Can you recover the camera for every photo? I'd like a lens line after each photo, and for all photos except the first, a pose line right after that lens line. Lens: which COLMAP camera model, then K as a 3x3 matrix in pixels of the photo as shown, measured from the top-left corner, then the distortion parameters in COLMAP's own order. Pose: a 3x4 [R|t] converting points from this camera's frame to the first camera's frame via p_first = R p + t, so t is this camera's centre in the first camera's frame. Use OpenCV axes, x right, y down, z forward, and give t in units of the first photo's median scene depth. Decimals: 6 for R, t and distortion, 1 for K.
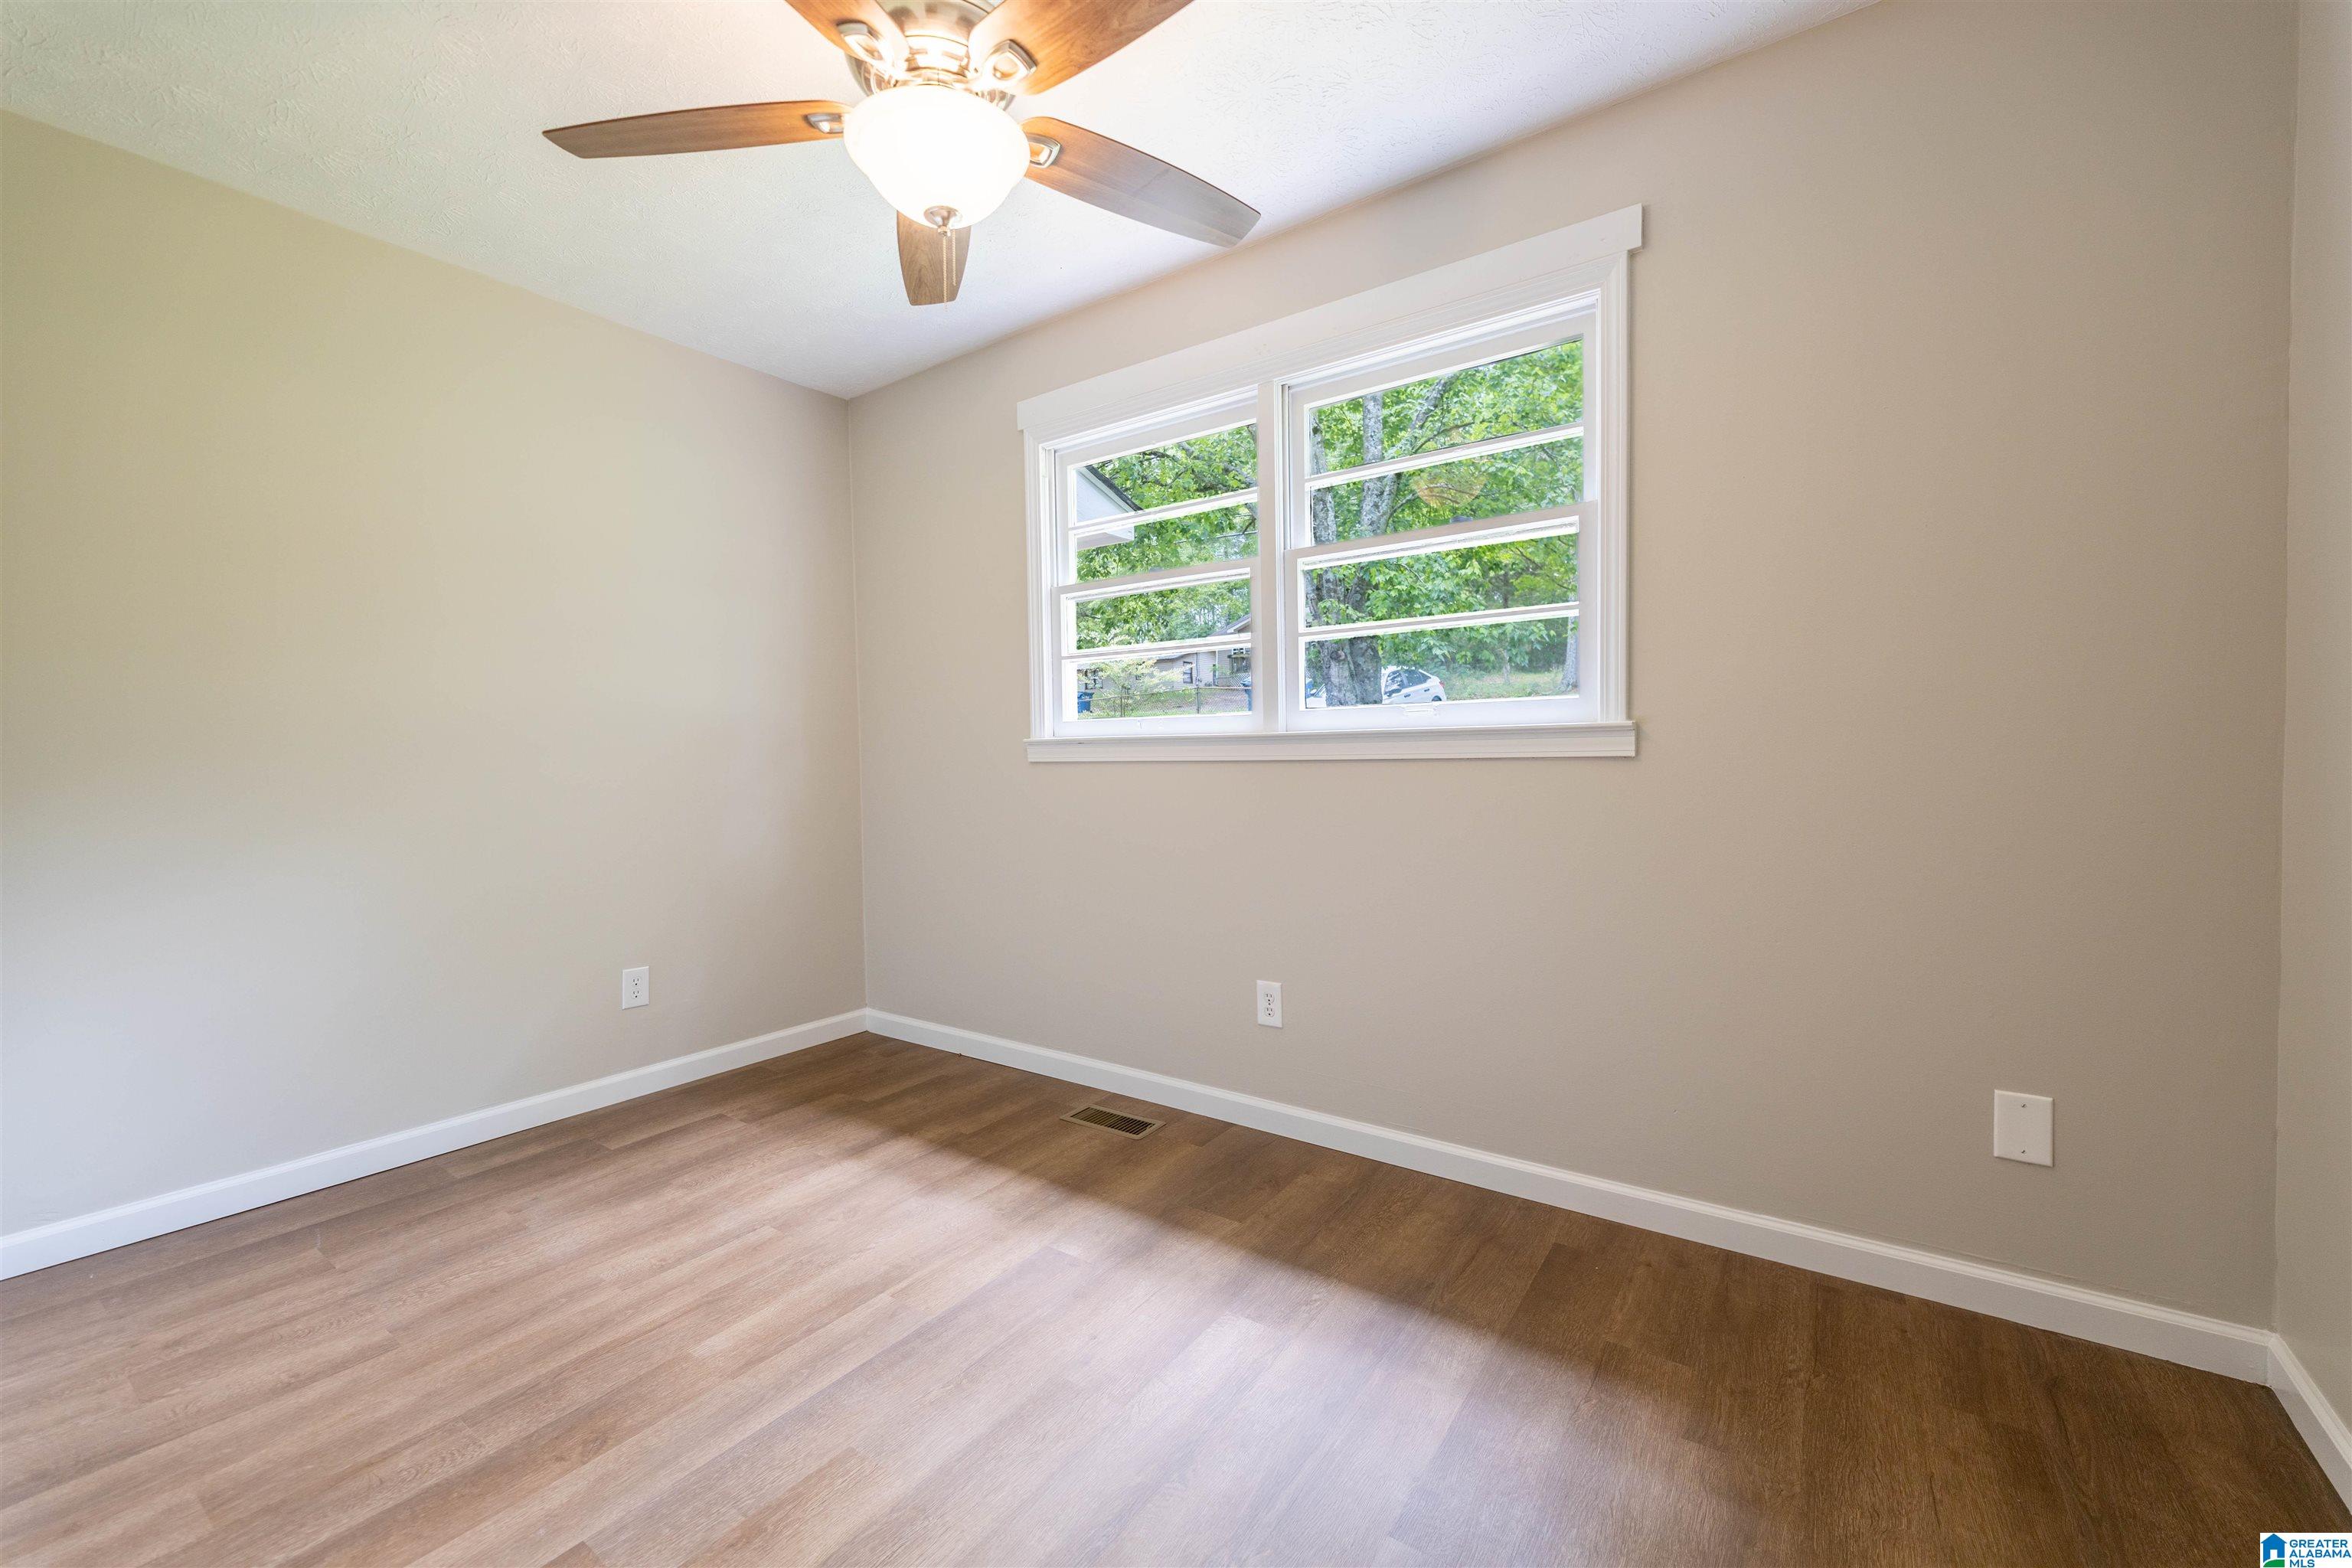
lens RADIAL K [[936.1, 0, 1151.3], [0, 936.1, 782.3], [0, 0, 1]] dist [0.001544, 0.000095]
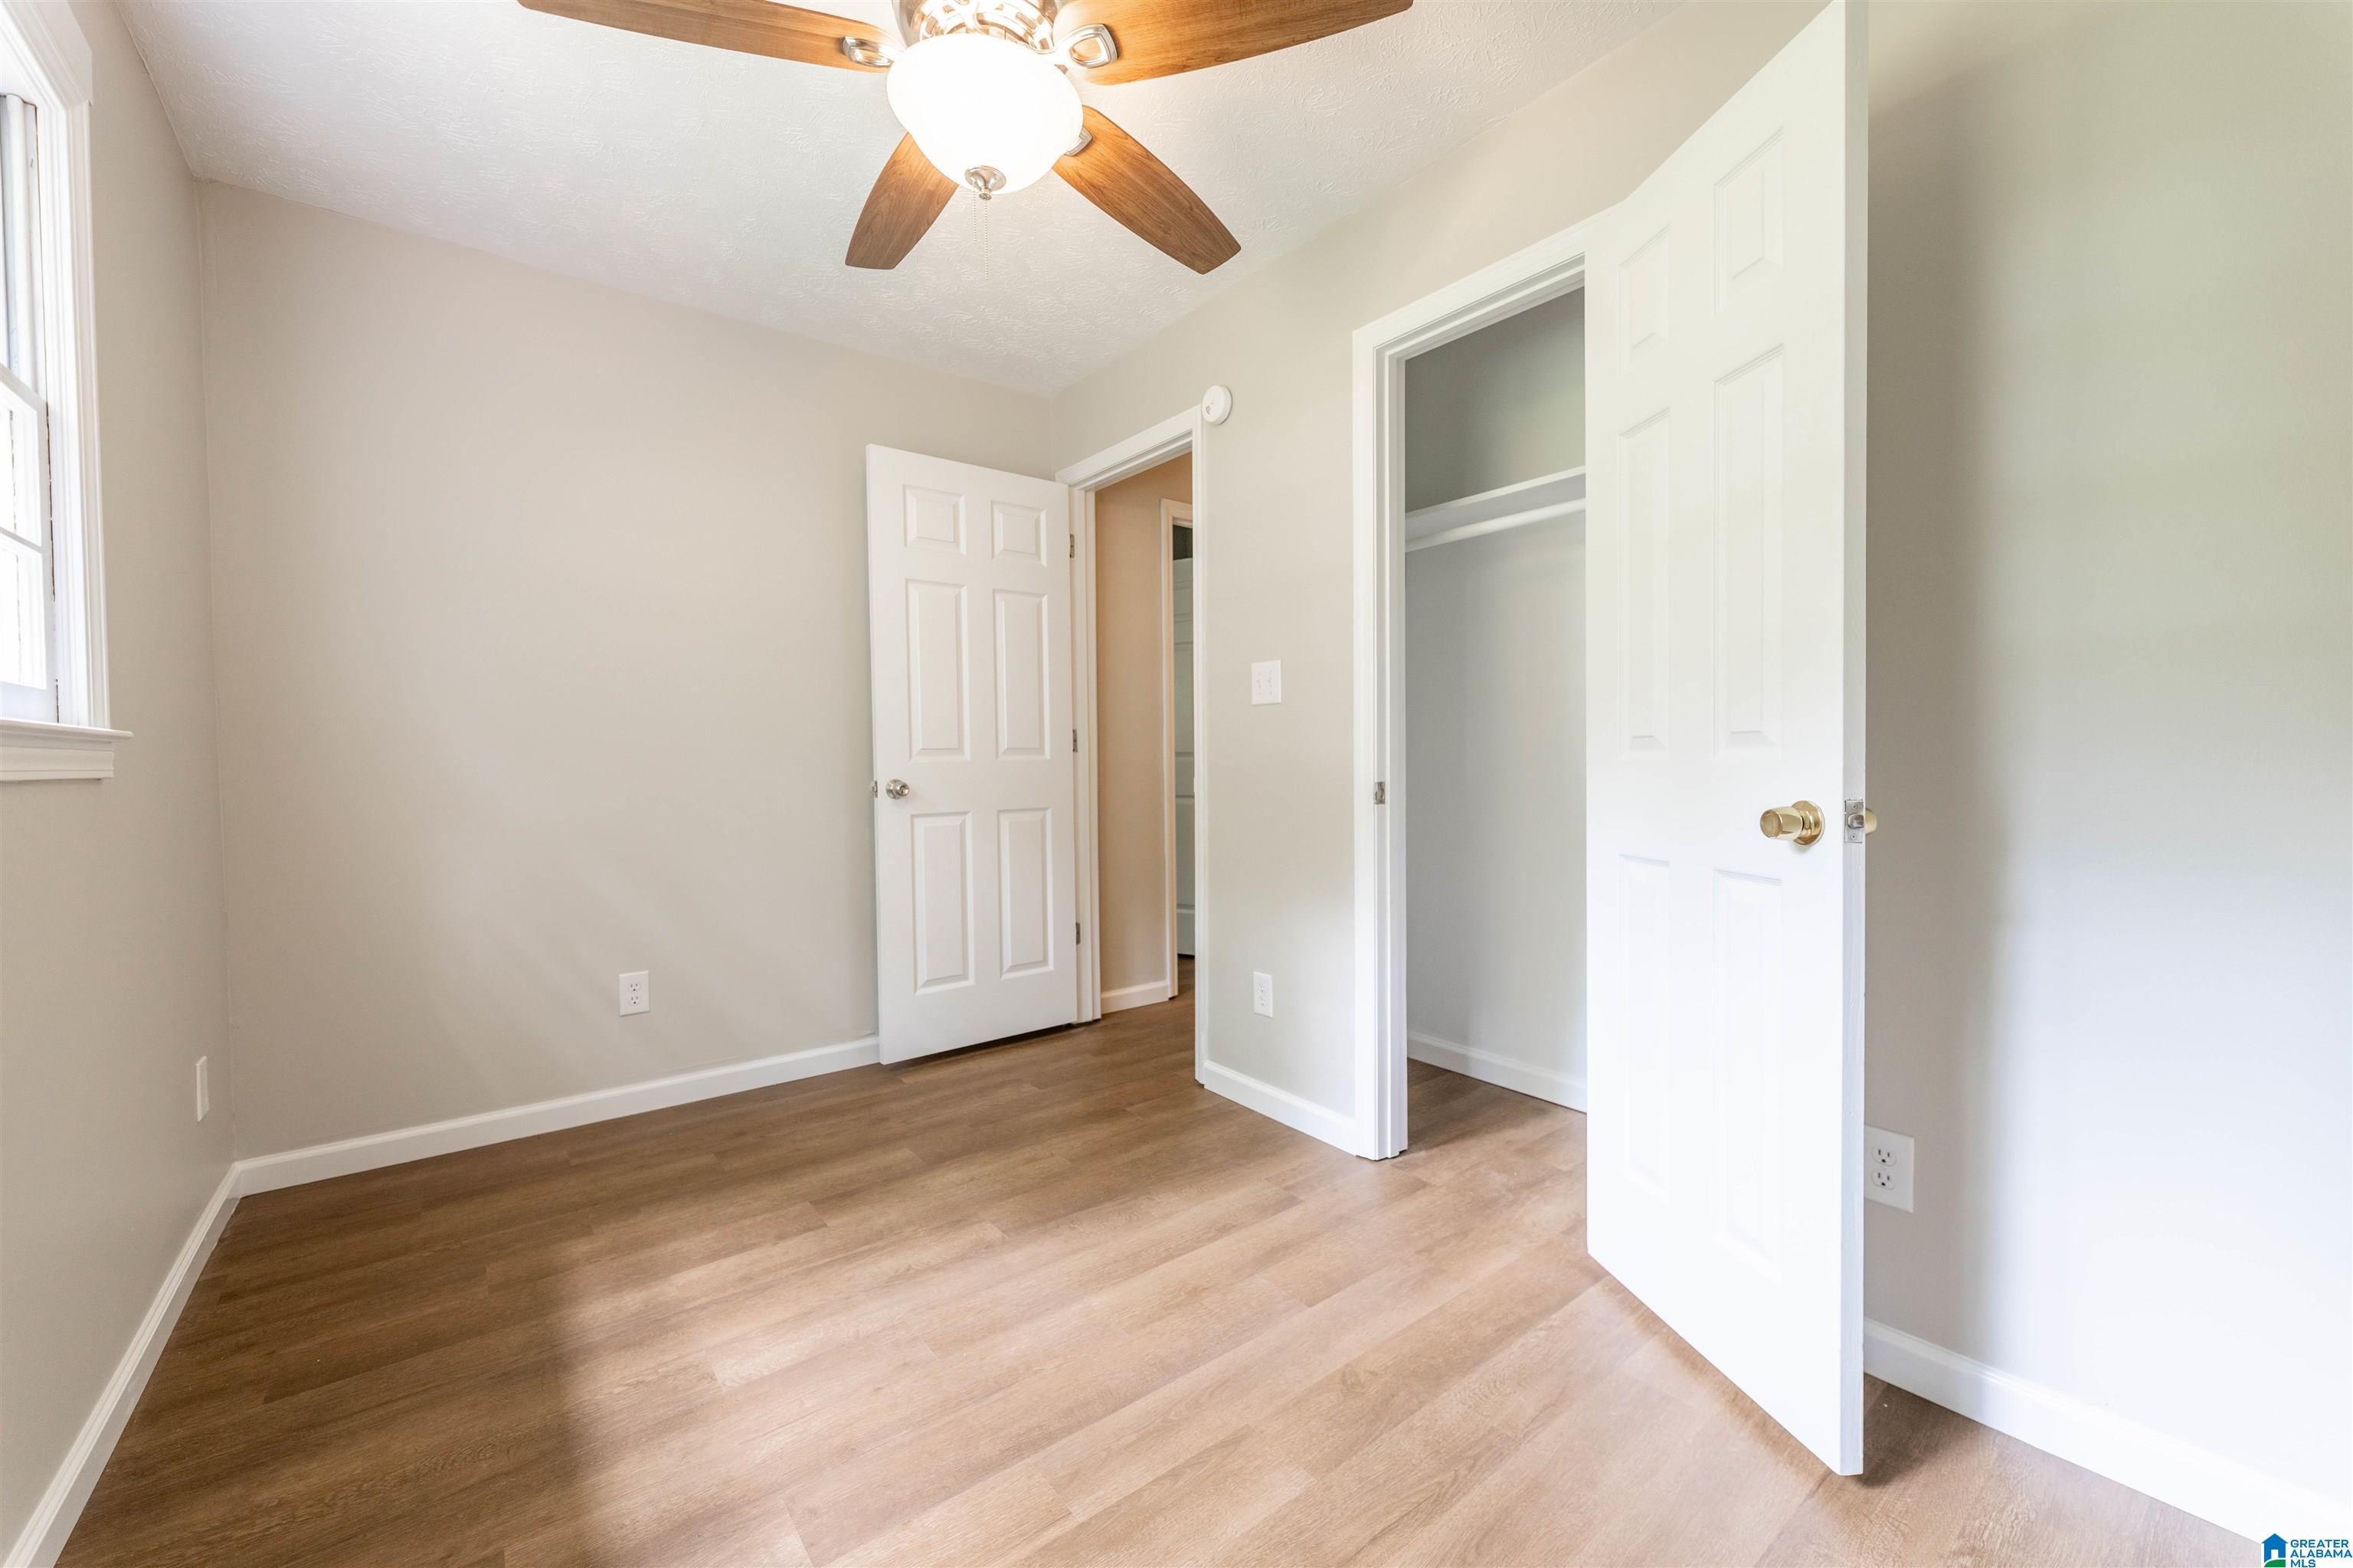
lens RADIAL K [[935.7, 0, 1176.5], [0, 935.7, 784.0], [0, 0, 1]] dist [0.000996, -0.000253]
pose [[-0.962786, 0.021436, 0.269414, -0.513448], [0.036033, 0.998131, 0.049352, -0.033981], [-0.267853, 0.057224, -0.961759, 1.497942]]
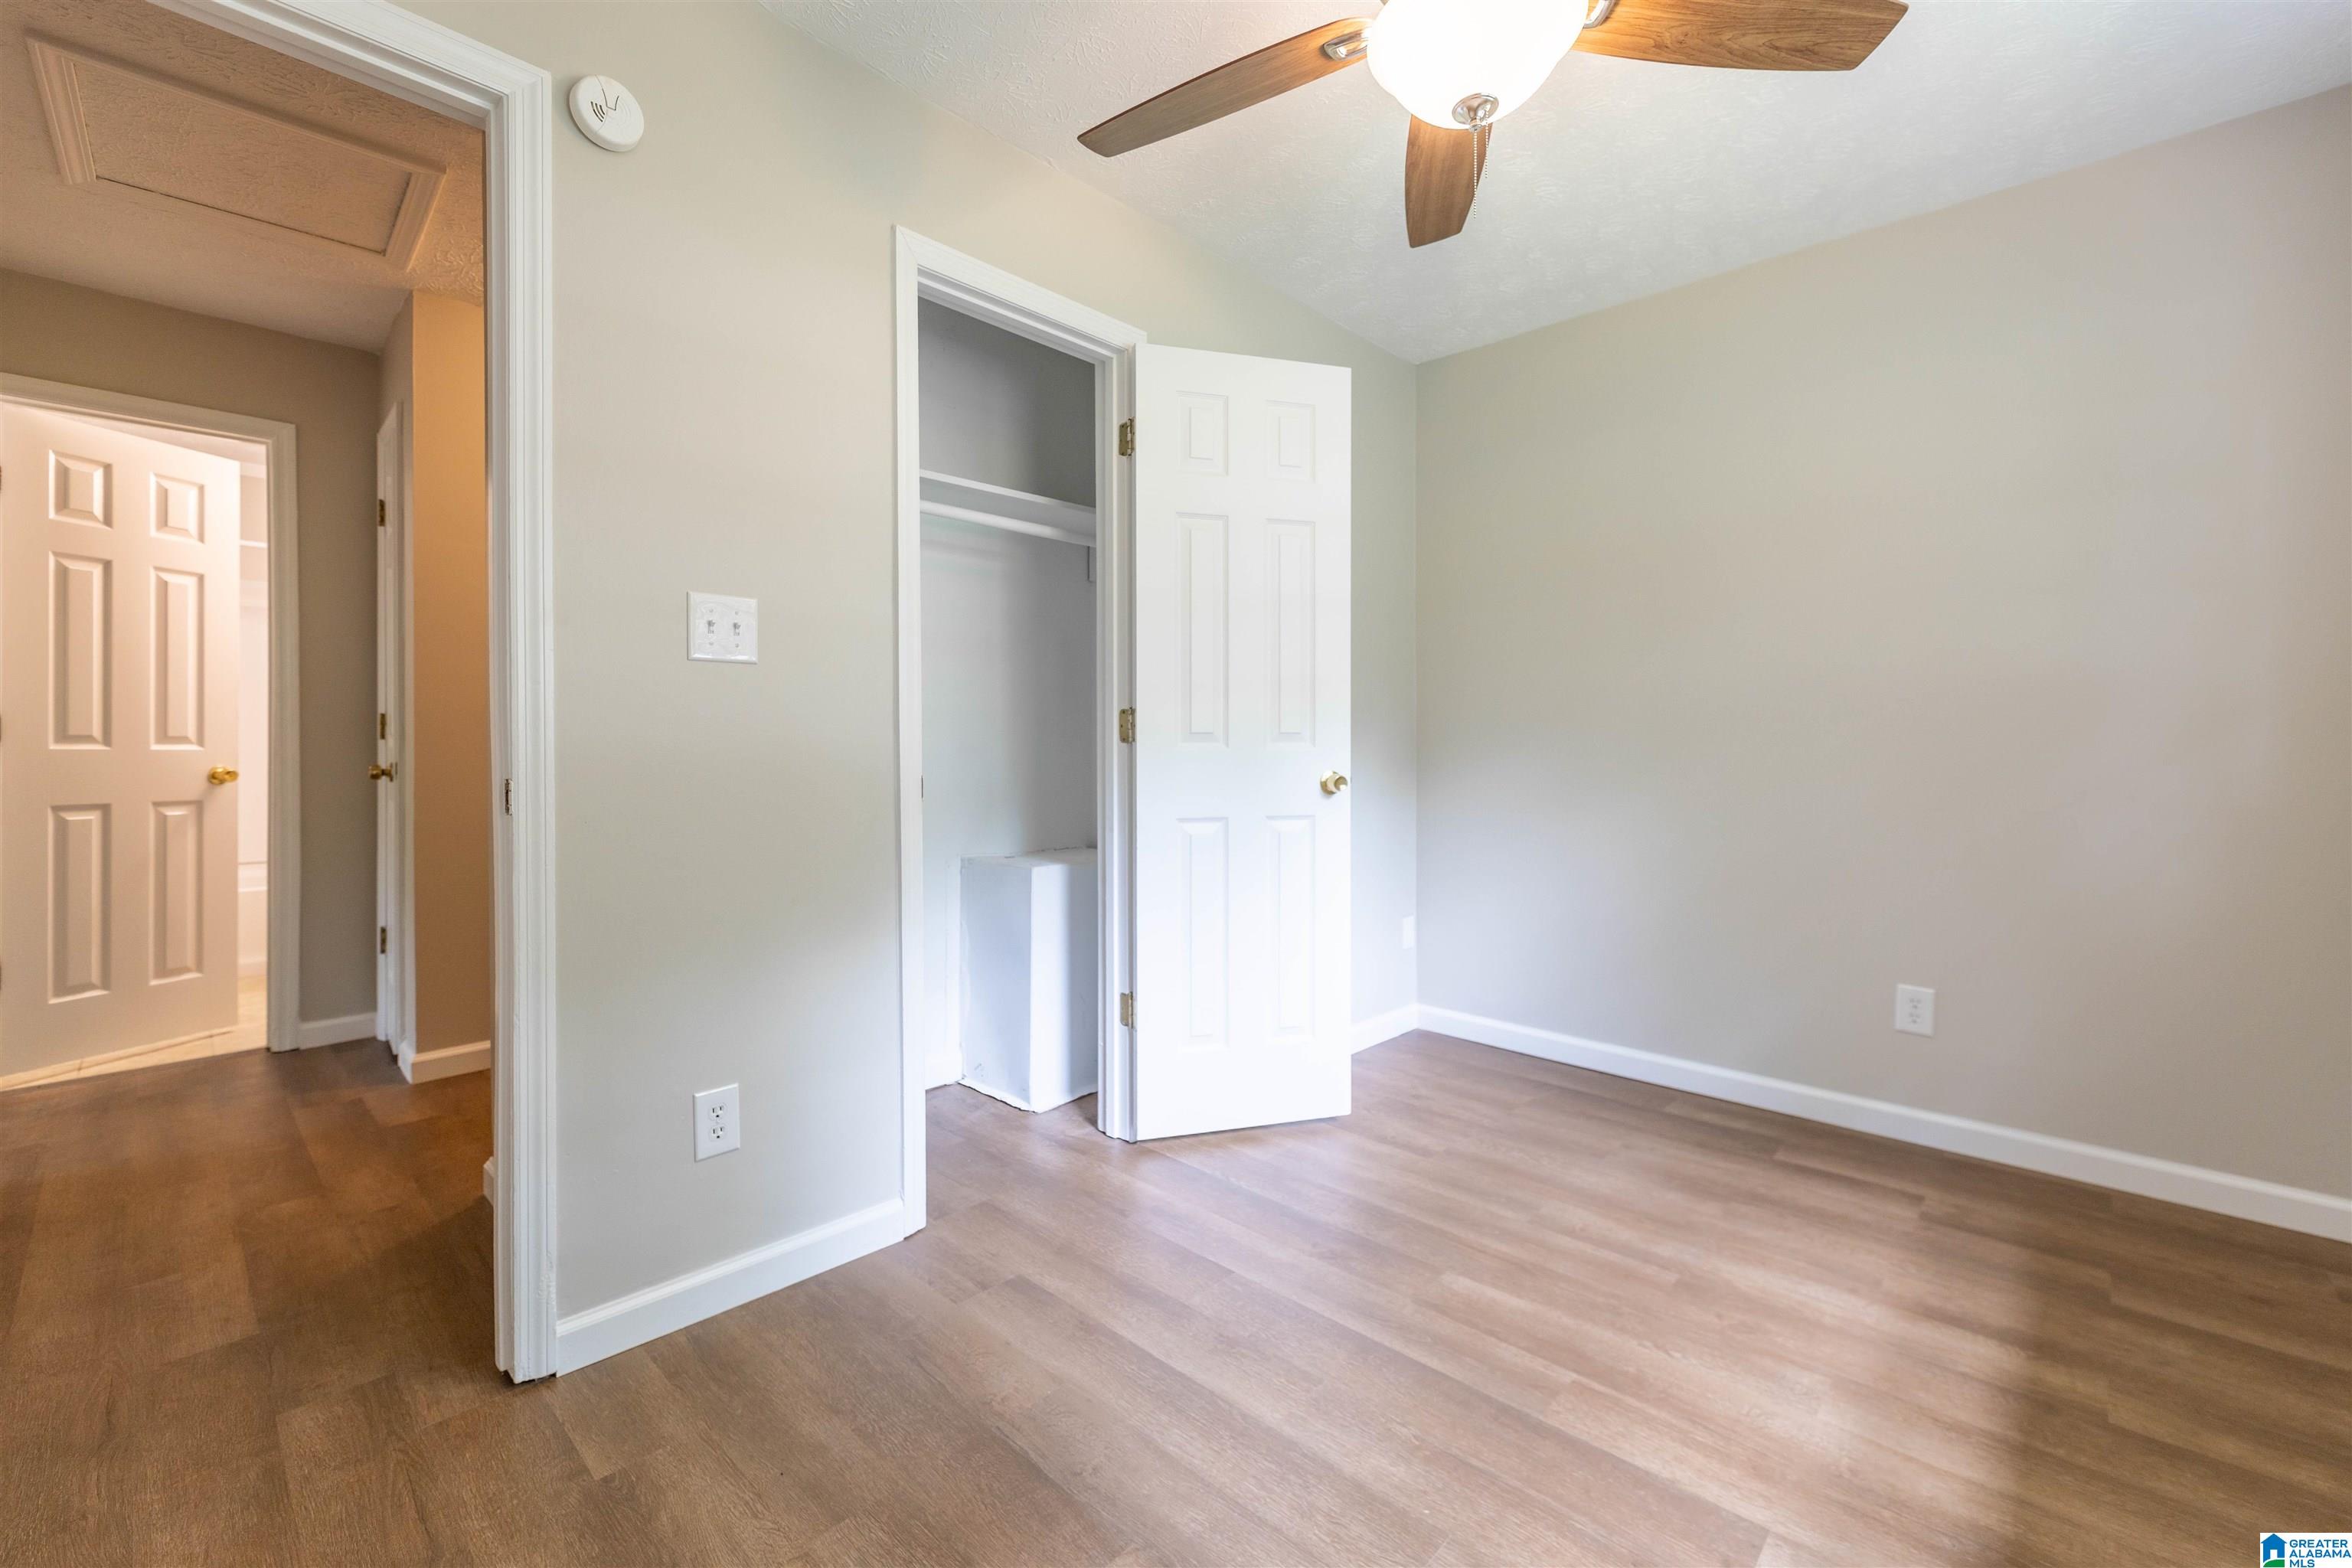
lens RADIAL K [[953.4, 0, 1178.3], [0, 953.4, 749.2], [0, 0, 1]] dist [-0.000916, -0.000252]
pose [[-0.131345, 0.017033, -0.991190, 0.552943], [-0.021025, 0.999580, 0.019963, -0.023177], [0.991114, 0.023462, -0.130932, 0.687636]]
